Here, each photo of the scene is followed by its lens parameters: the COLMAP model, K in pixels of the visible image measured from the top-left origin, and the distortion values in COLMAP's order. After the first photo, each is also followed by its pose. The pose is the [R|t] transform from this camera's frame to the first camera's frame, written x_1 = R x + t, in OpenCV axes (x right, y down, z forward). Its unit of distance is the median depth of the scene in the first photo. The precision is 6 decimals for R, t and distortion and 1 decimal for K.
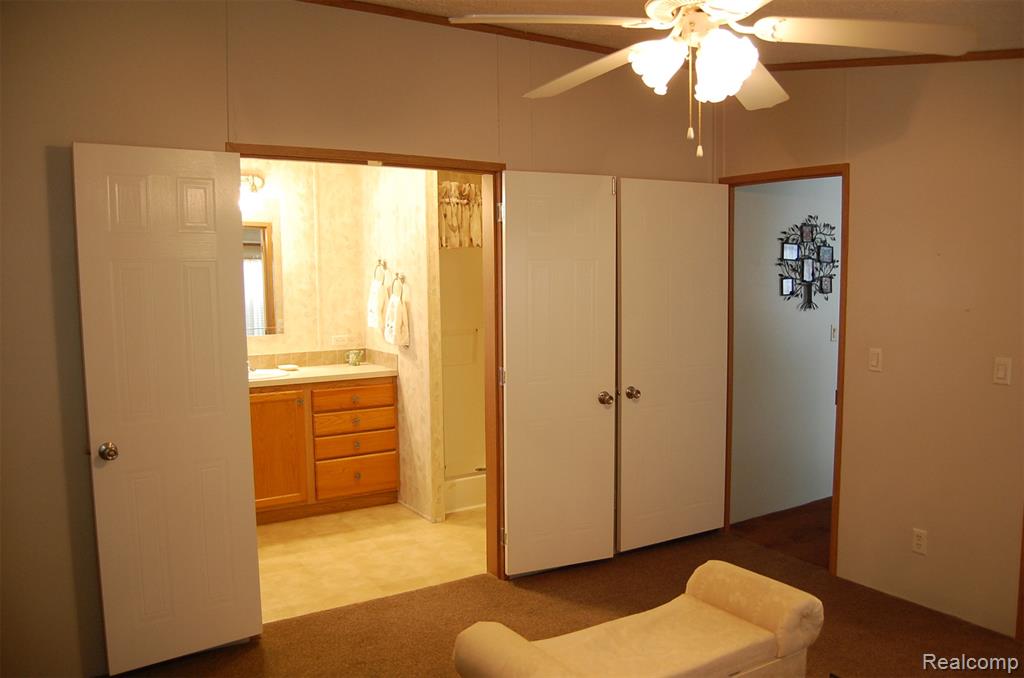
lens RADIAL K [[798.9, 0, 512.1], [0, 798.9, 339.9], [0, 0, 1]] dist [-0.087103, 0.024080]
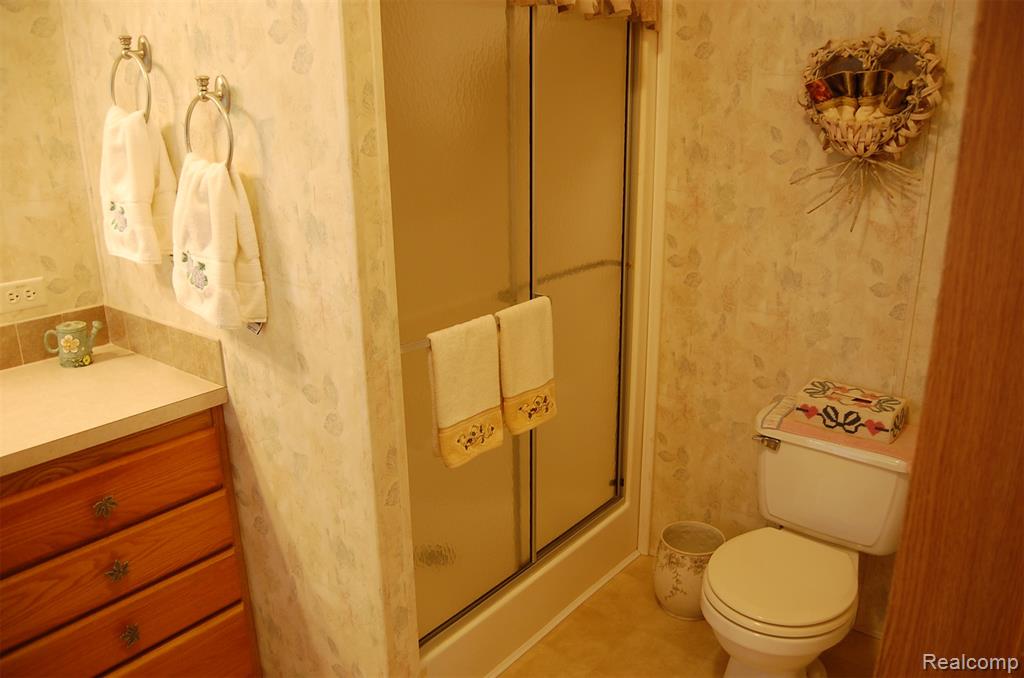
lens RADIAL K [[798.9, 0, 509.8], [0, 798.9, 342.7], [0, 0, 1]] dist [-0.087103, 0.024080]
pose [[0.945244, -0.096871, 0.311657, -0.133326], [0.030319, 0.976869, 0.211678, -0.045656], [-0.324953, -0.190639, 0.926317, 0.668282]]
